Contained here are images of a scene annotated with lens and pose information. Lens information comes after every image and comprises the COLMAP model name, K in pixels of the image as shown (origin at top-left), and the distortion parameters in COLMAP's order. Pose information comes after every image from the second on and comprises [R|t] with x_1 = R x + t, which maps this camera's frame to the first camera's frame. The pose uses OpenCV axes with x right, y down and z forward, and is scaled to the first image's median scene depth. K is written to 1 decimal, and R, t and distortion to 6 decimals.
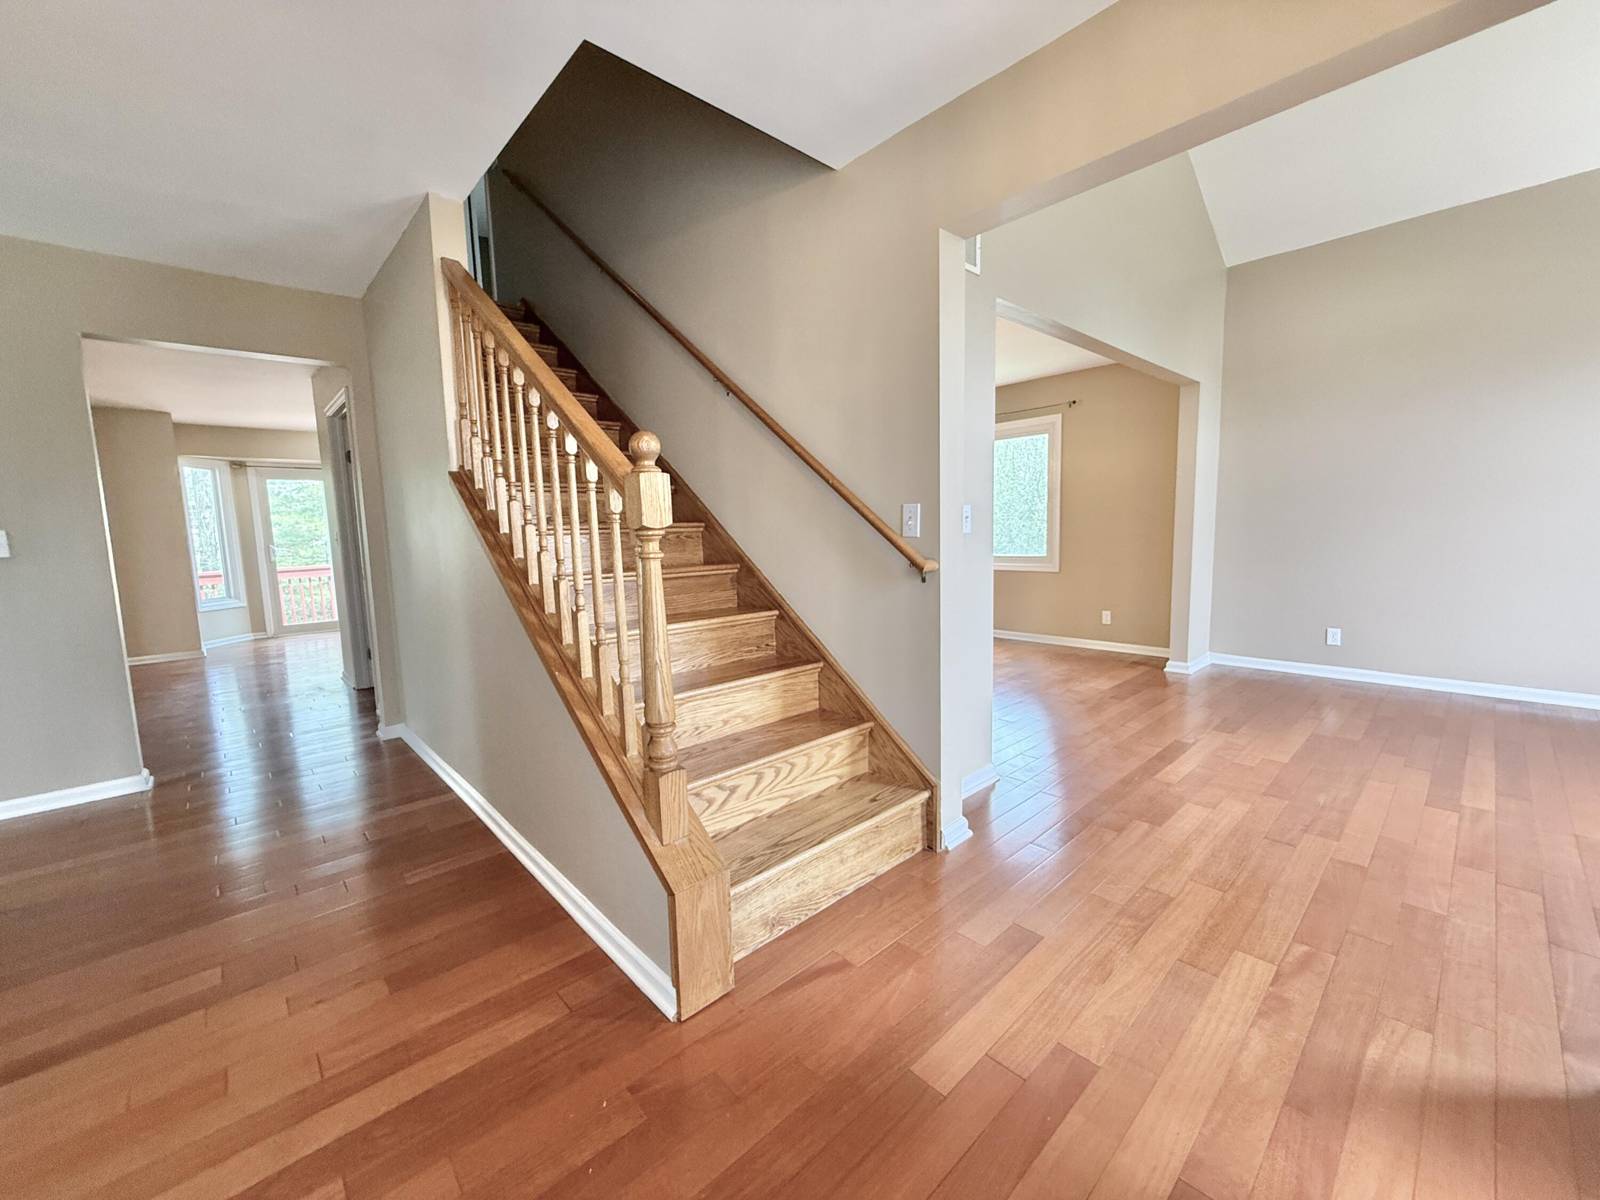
lens RADIAL K [[636.5, 0, 796.2], [0, 636.5, 600.8], [0, 0, 1]] dist [-0.000896, -0.000061]
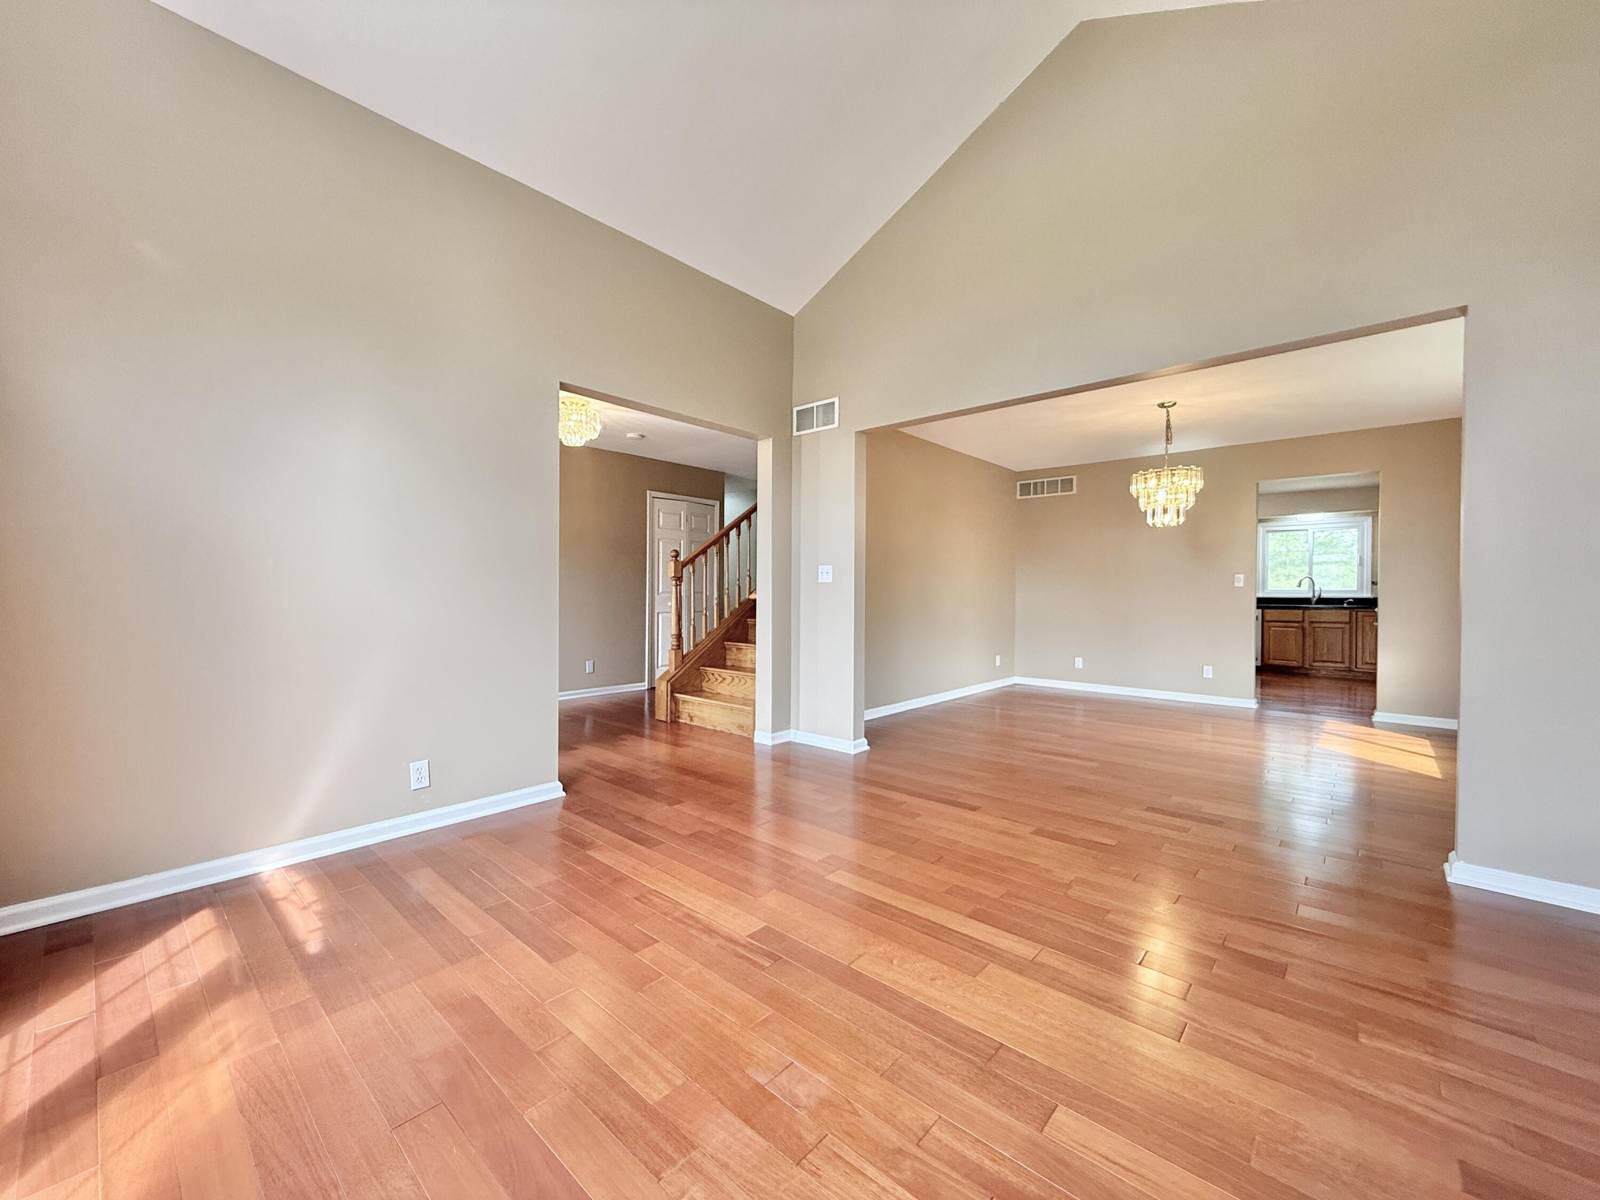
lens RADIAL K [[636.5, 0, 796.2], [0, 636.5, 600.8], [0, 0, 1]] dist [-0.000896, -0.000061]
pose [[0.096320, 0.038249, -0.994615, 2.367621], [-0.117684, 0.992690, 0.026778, -0.116430], [0.988369, 0.114471, 0.100118, 0.950107]]
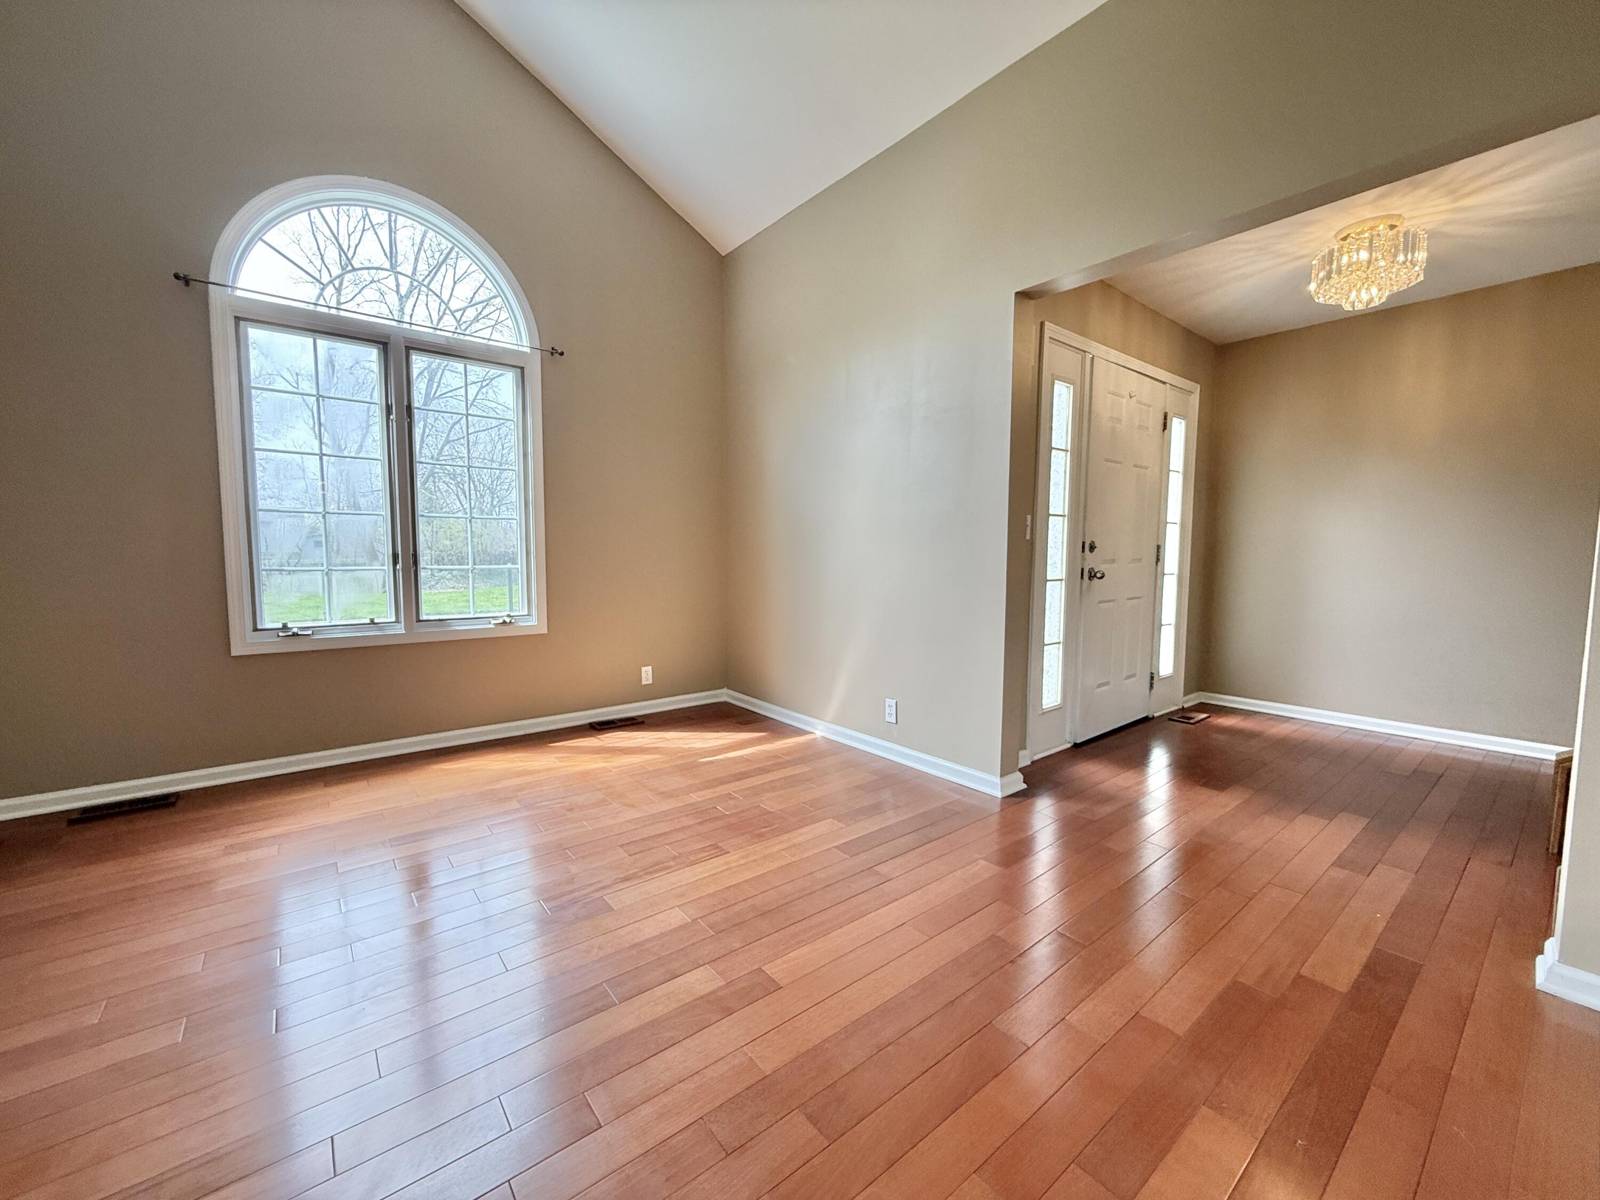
lens RADIAL K [[636.5, 0, 796.2], [0, 636.5, 600.8], [0, 0, 1]] dist [-0.000896, -0.000061]
pose [[-0.997335, 0.013368, 0.071718, 1.110913], [0.026713, 0.981712, 0.188491, -0.189336], [-0.067887, 0.189905, -0.979453, 1.829414]]
